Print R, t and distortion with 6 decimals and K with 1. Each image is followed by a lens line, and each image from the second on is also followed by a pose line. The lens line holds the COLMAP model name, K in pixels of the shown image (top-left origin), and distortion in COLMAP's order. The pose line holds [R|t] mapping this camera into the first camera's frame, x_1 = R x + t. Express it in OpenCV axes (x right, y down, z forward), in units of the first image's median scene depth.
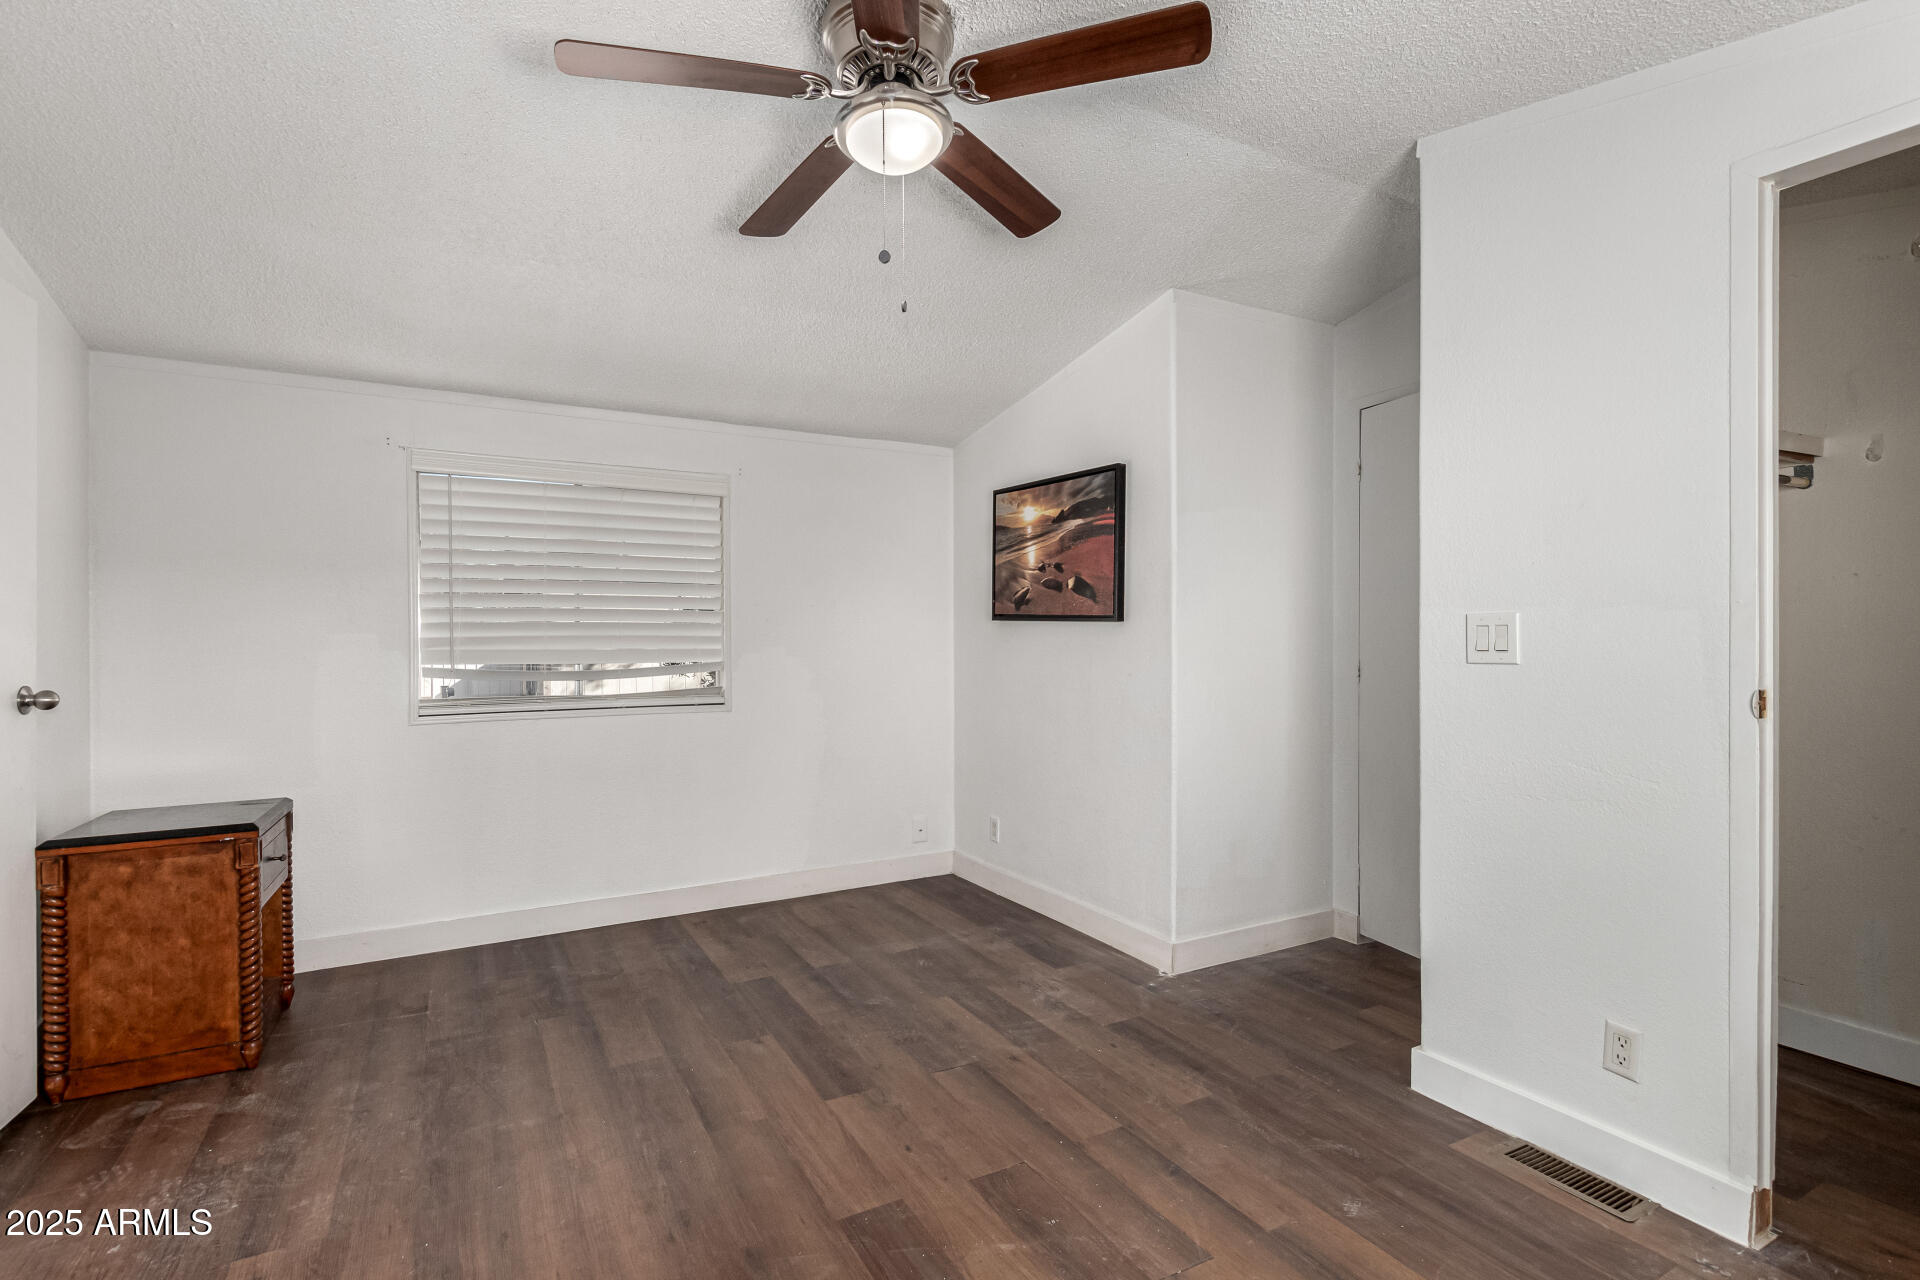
lens RADIAL K [[877.7, 0, 943.4], [0, 877.7, 638.2], [0, 0, 1]] dist [0.003806, -0.002875]
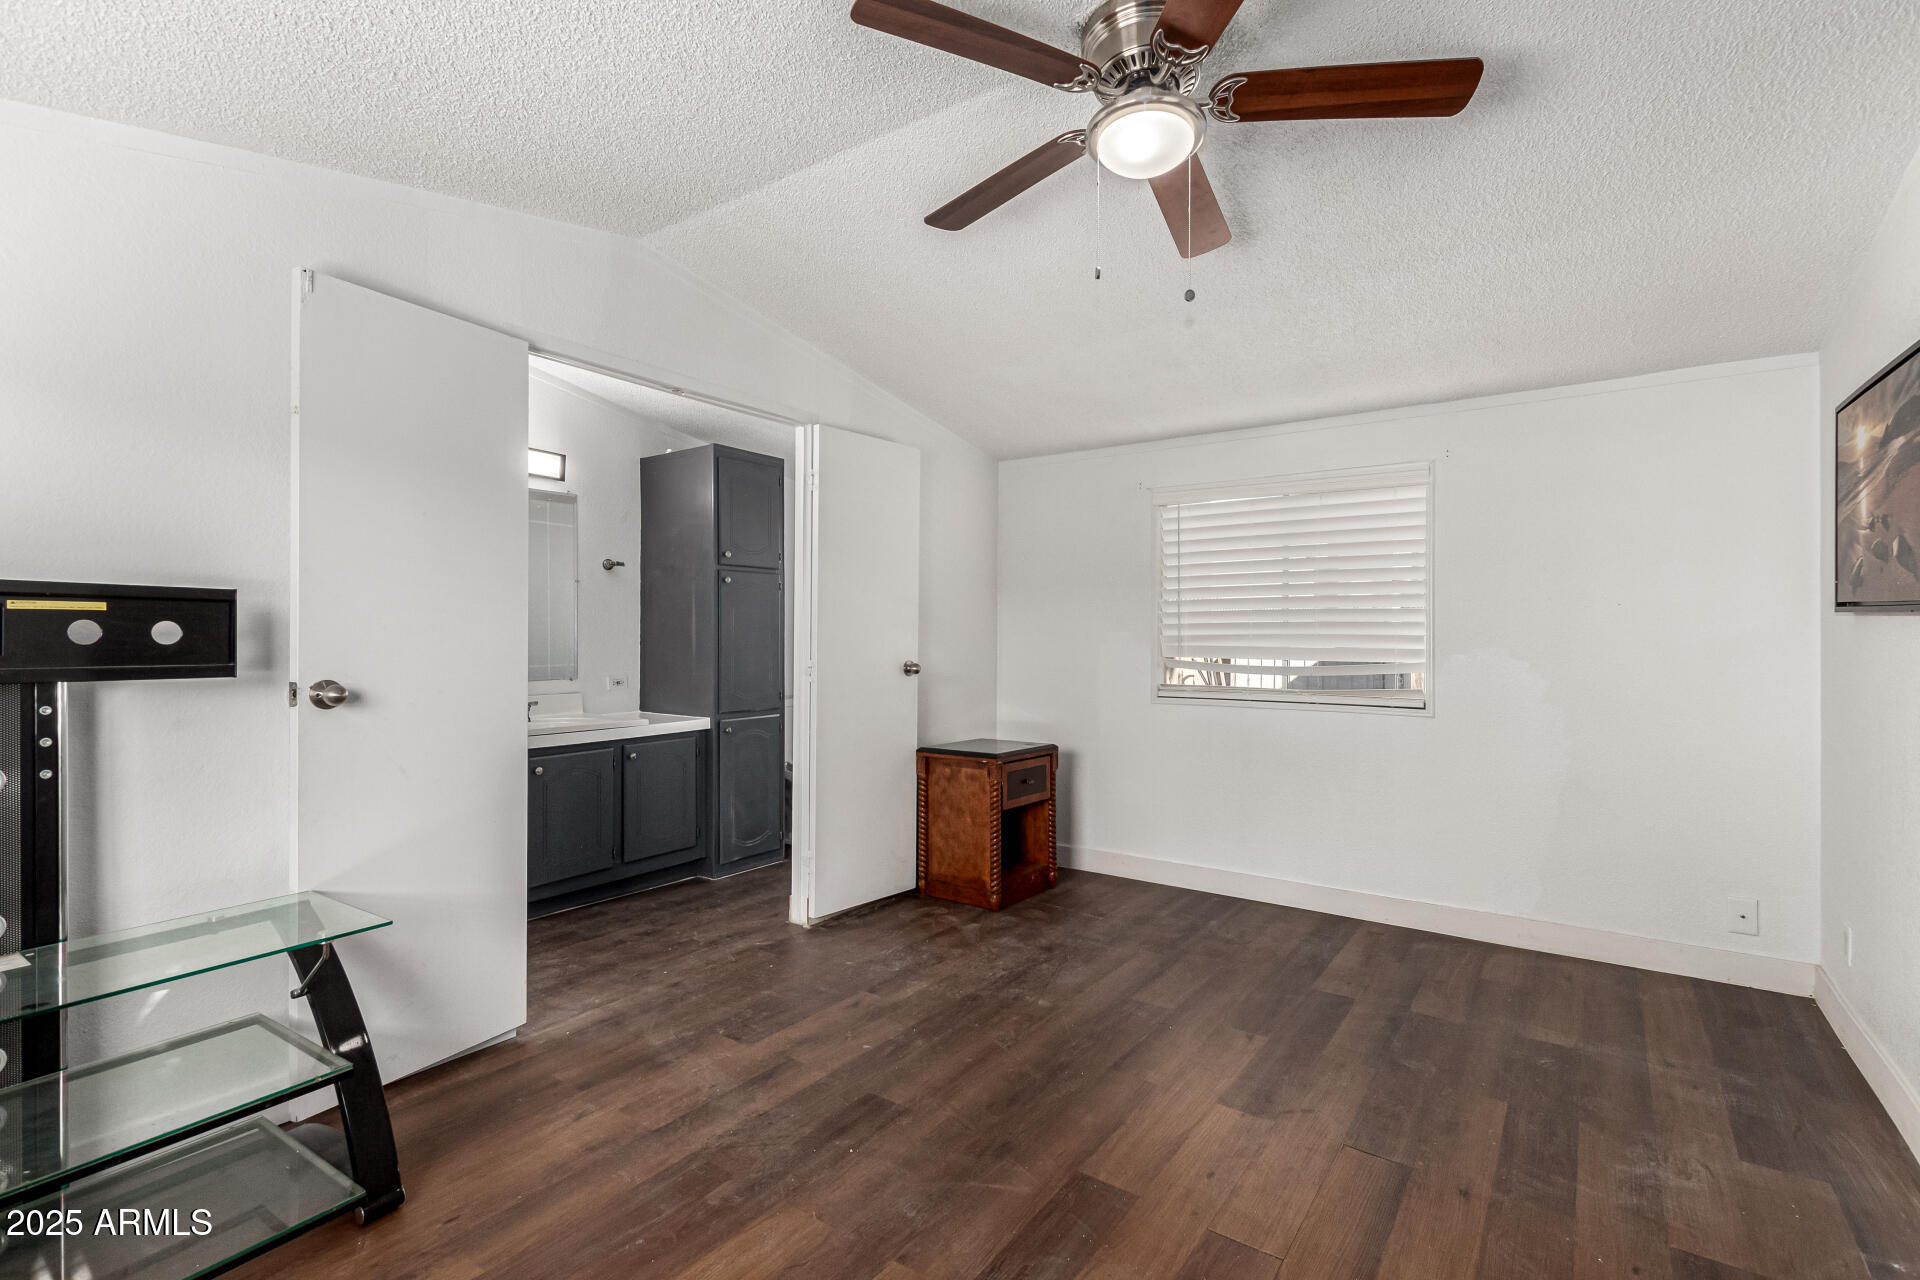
lens RADIAL K [[877.7, 0, 1017.1], [0, 877.7, 631.9], [0, 0, 1]] dist [0.003806, -0.002875]
pose [[0.455666, 0.000942, -0.890150, 0.510602], [-0.005409, 0.999984, -0.001711, -0.002643], [0.890134, 0.005594, 0.455664, 0.270225]]
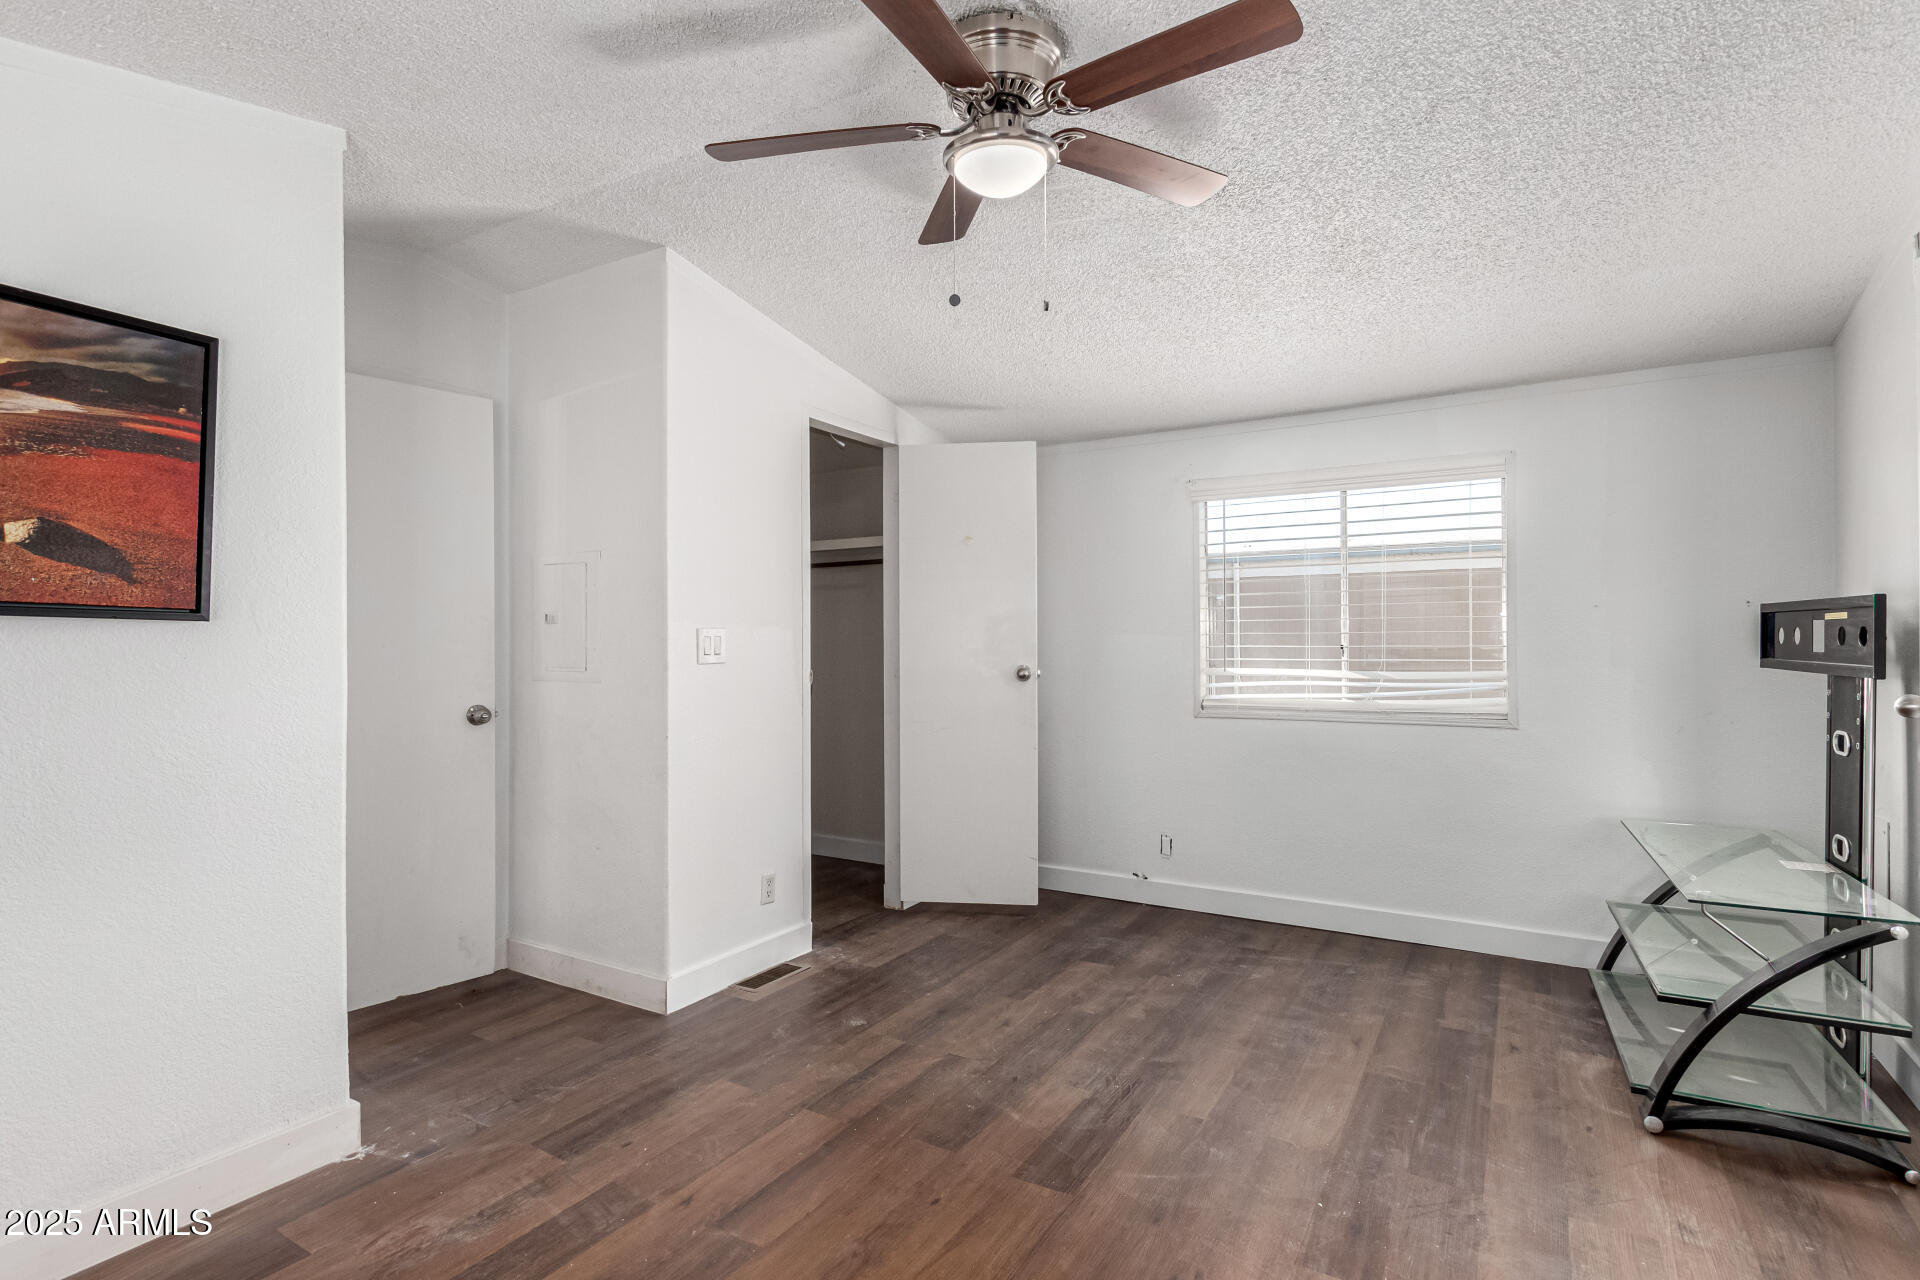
lens RADIAL K [[877.7, 0, 985.5], [0, 877.7, 631.0], [0, 0, 1]] dist [0.003806, -0.002875]
pose [[-0.492265, 0.010505, 0.870382, -0.627708], [0.006776, 0.999943, -0.008236, -0.005980], [-0.870419, 0.001843, -0.492309, 1.010689]]
